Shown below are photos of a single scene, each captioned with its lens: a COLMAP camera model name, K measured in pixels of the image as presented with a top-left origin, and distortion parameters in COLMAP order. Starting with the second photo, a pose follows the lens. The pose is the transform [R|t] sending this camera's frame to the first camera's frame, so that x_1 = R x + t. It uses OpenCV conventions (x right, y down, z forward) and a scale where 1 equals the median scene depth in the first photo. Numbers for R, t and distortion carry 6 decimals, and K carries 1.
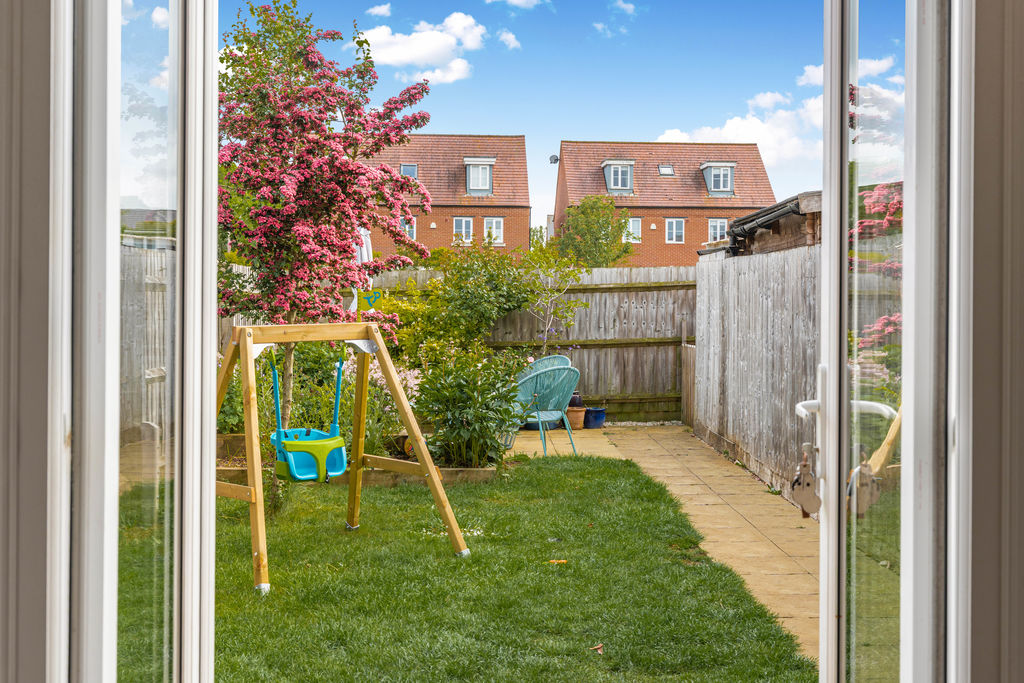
lens RADIAL K [[1221.3, 0, 519.3], [0, 1221.3, 336.3], [0, 0, 1]] dist [0.100029, 0.000000]
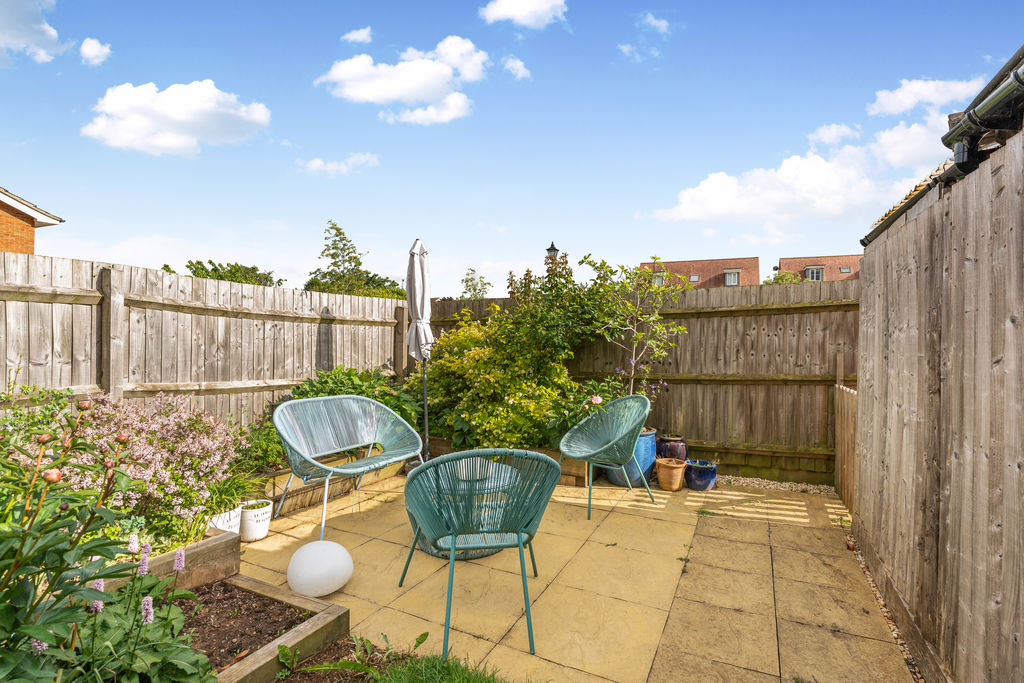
lens RADIAL K [[476.2, 0, 520.9], [0, 476.2, 343.9], [0, 0, 1]] dist [-0.001412, 0.000227]
pose [[0.886703, 0.006739, -0.462291, 0.128087], [-0.016535, 0.999716, -0.017142, -0.013386], [0.462044, 0.022844, 0.886563, 0.868851]]
